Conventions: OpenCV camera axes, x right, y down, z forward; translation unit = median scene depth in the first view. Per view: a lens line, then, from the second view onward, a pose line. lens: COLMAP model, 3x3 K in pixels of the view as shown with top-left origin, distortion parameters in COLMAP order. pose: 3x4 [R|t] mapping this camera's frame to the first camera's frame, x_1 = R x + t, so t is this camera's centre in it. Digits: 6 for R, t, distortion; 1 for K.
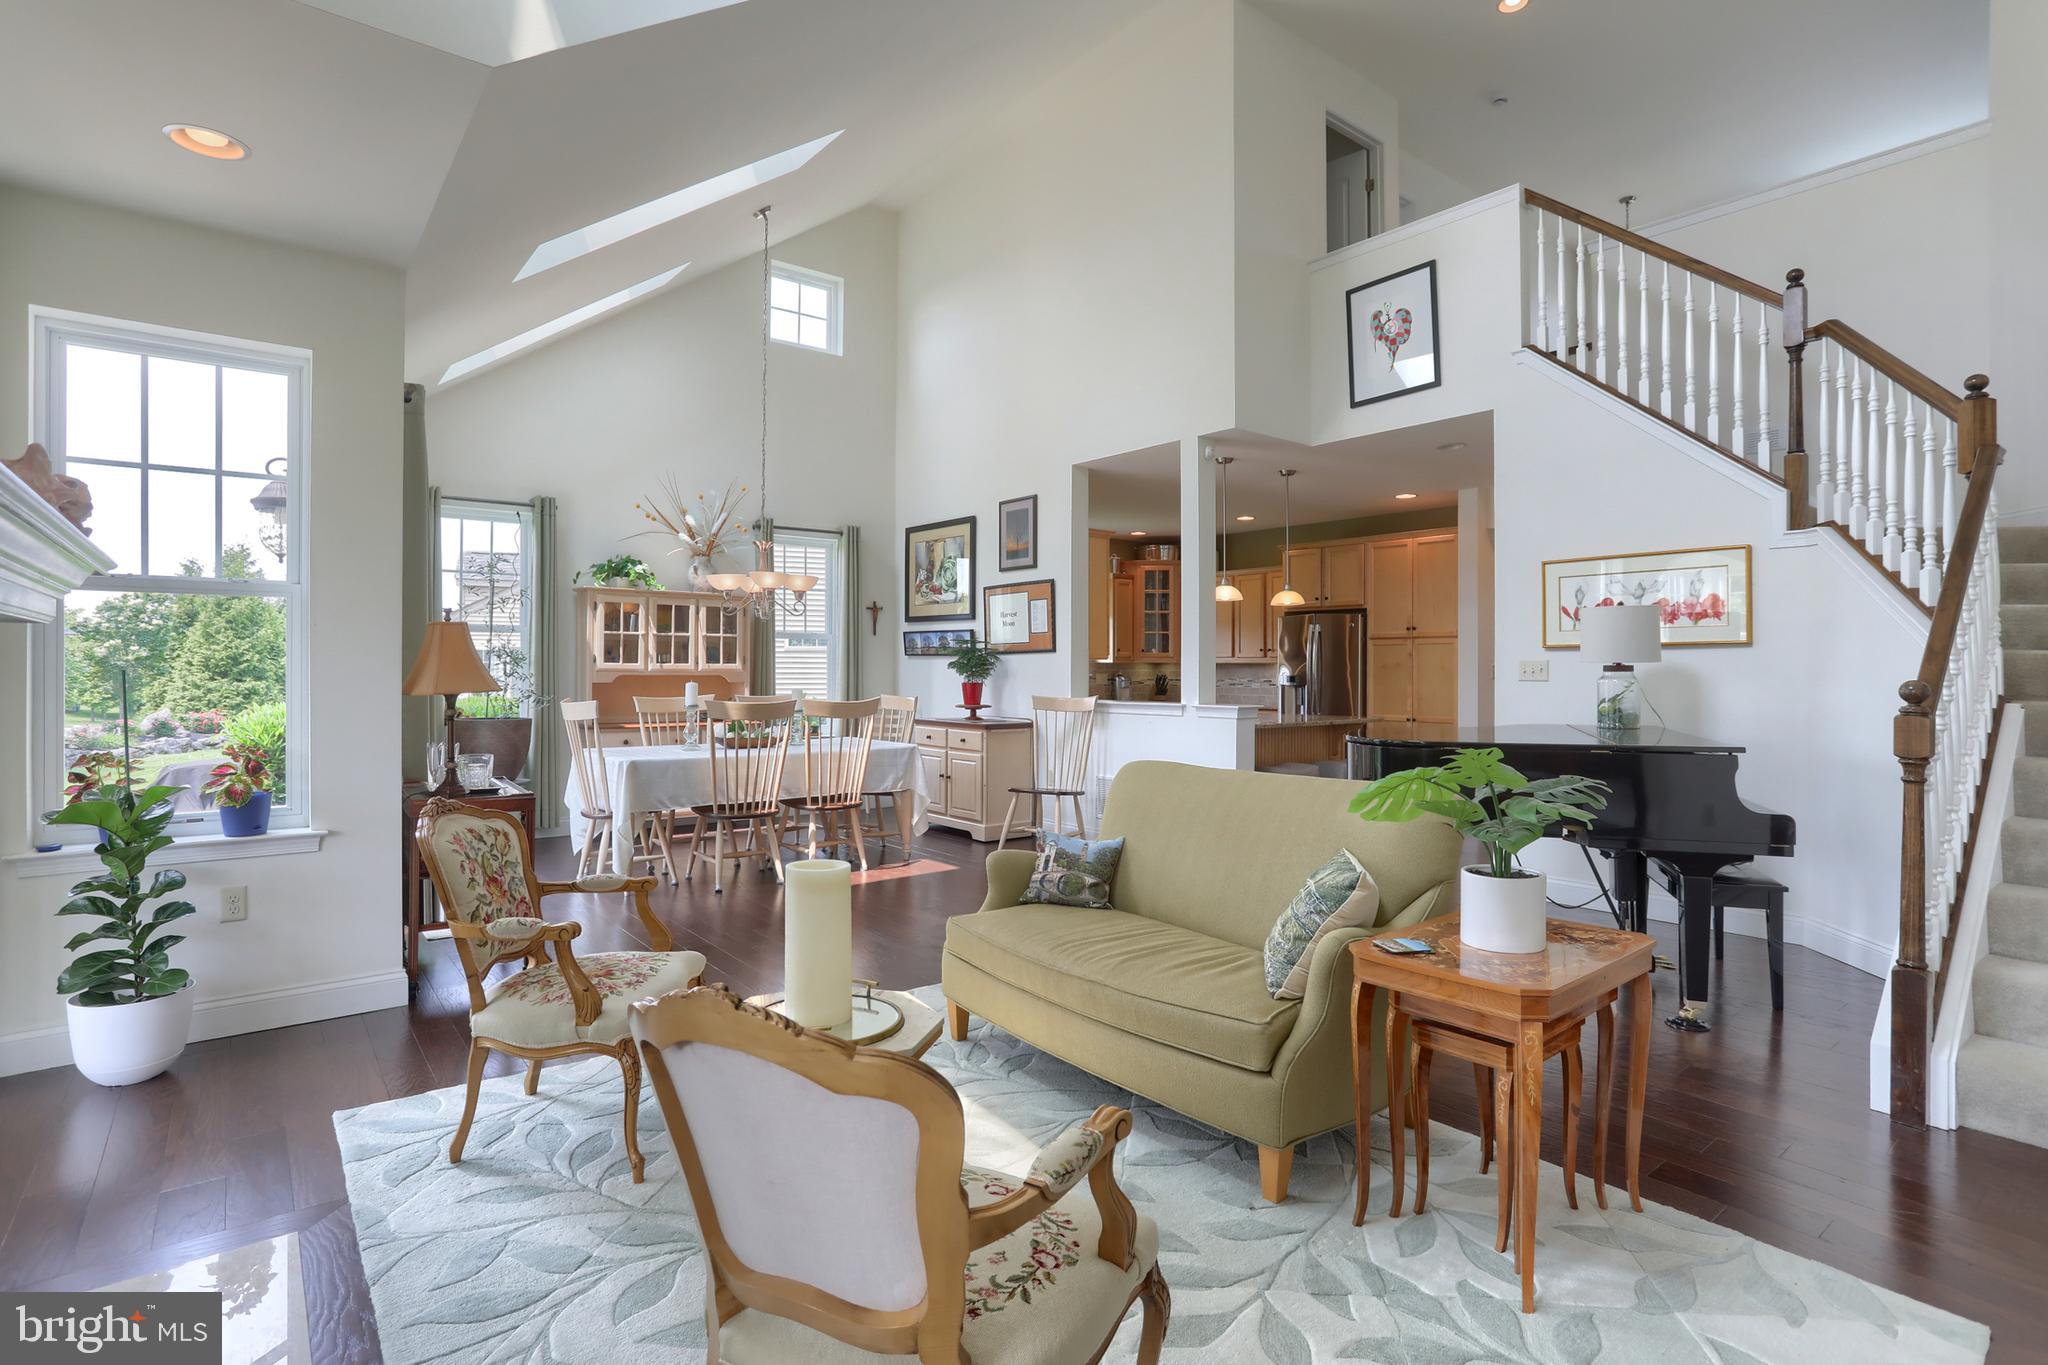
lens RADIAL K [[1022.6, 0, 998.3], [0, 1022.6, 669.8], [0, 0, 1]] dist [-0.070386, -0.000010]
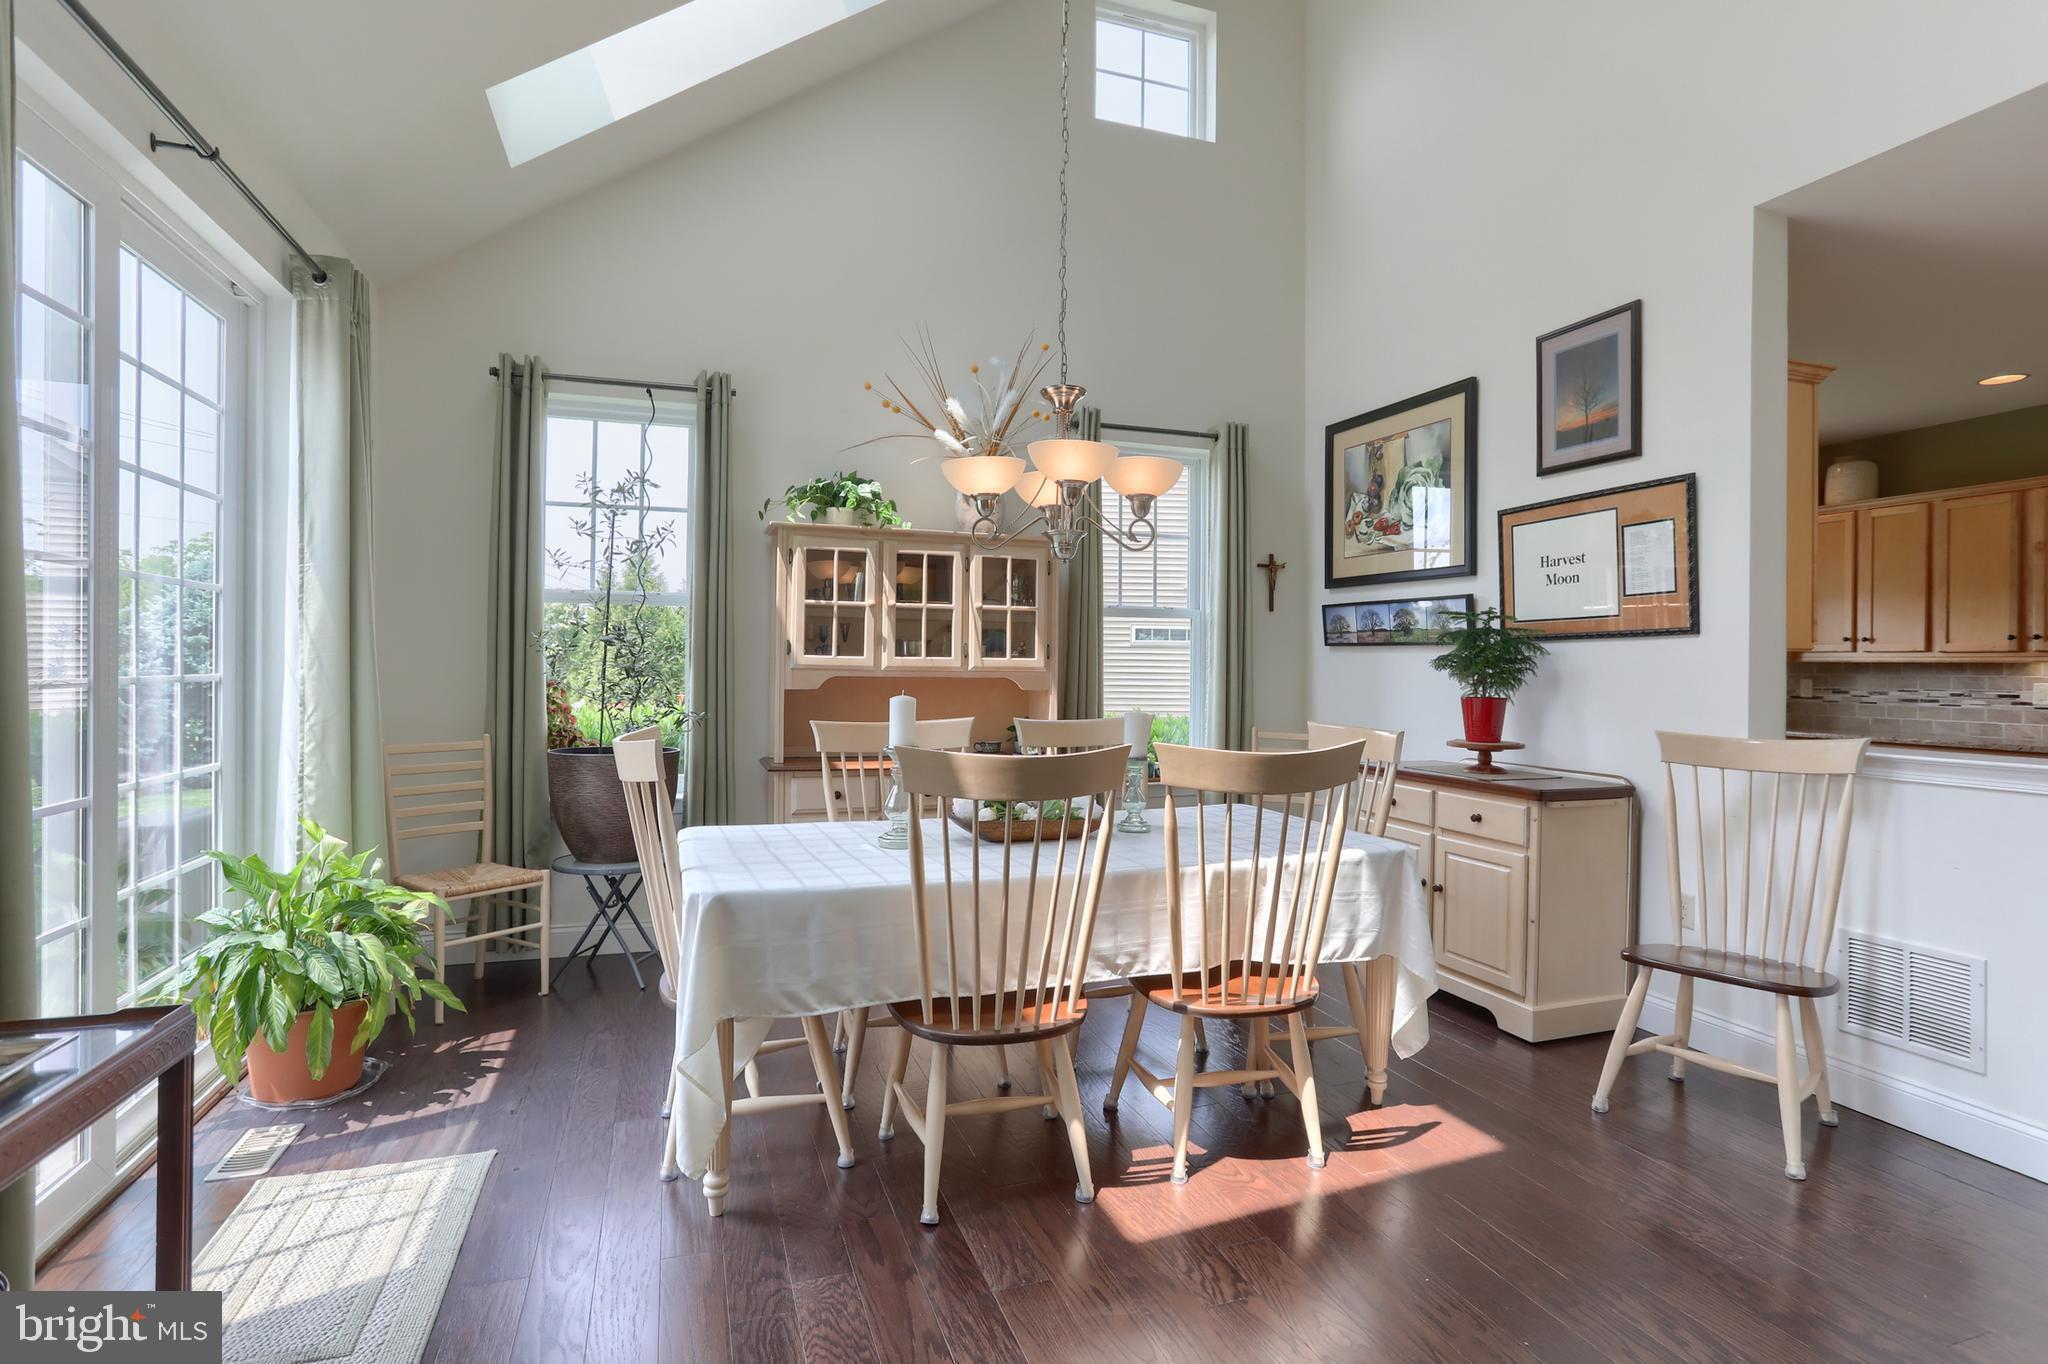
lens RADIAL K [[1013.3, 0, 1027.3], [0, 1013.3, 669.6], [0, 0, 1]] dist [-0.067418, 0.045971]
pose [[0.950558, 0.007164, -0.310463, -0.085627], [-0.006910, 0.999974, 0.001916, -0.000396], [0.310469, 0.000324, 0.950583, 0.466051]]
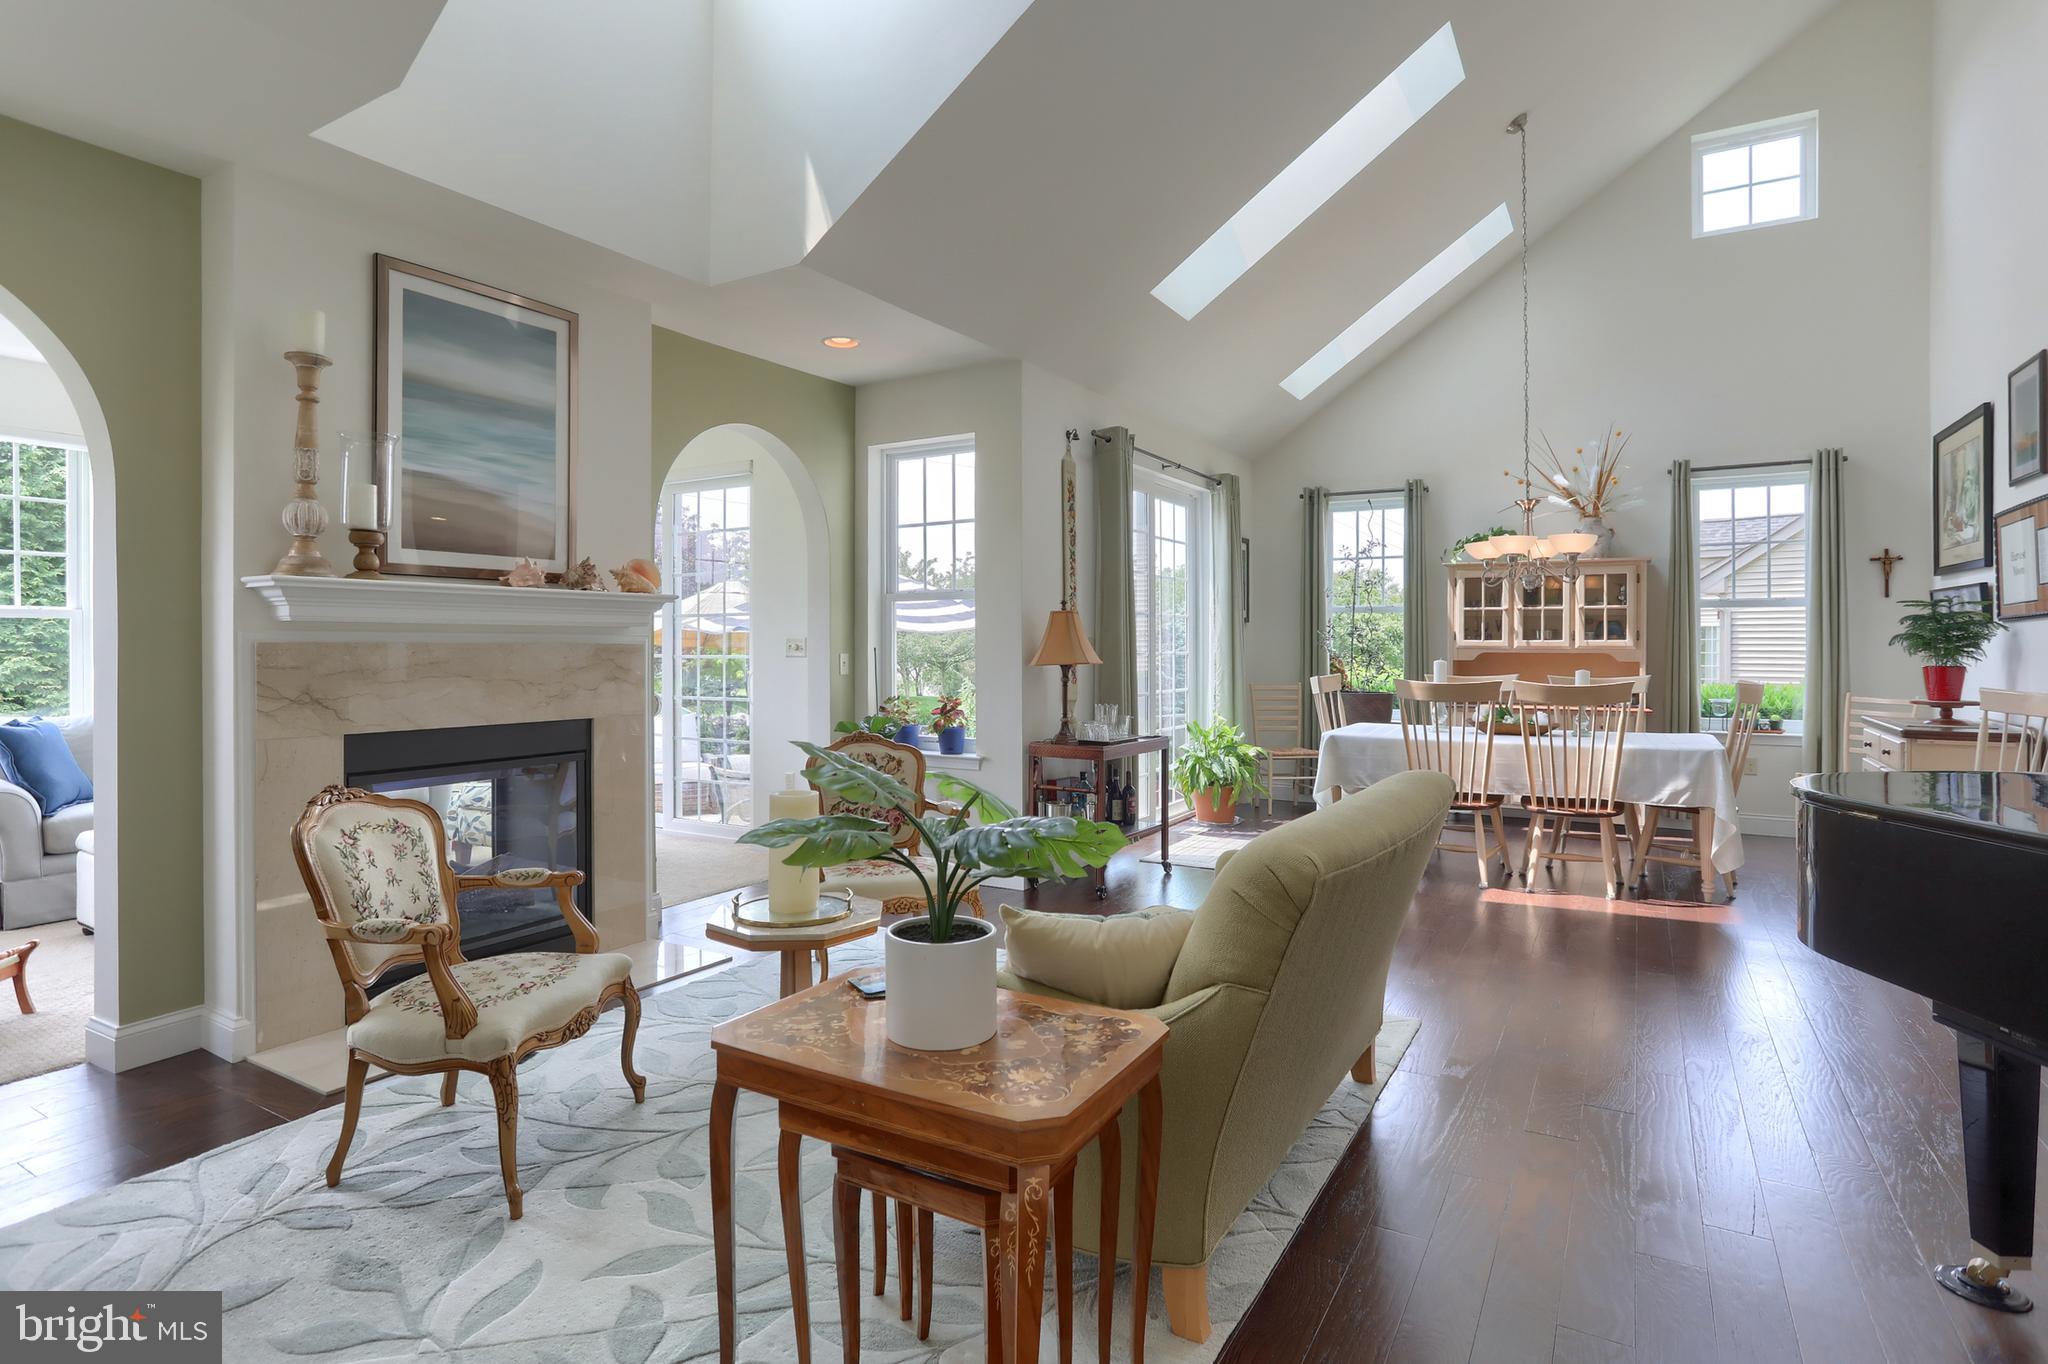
lens RADIAL K [[1030.8, 0, 1033.3], [0, 1030.8, 645.9], [0, 0, 1]] dist [-0.016847, 0.000101]
pose [[0.387266, -0.002432, -0.921965, 0.345030], [0.000501, 0.999997, -0.002428, 0.001061], [0.921968, 0.000478, 0.387266, 0.219206]]
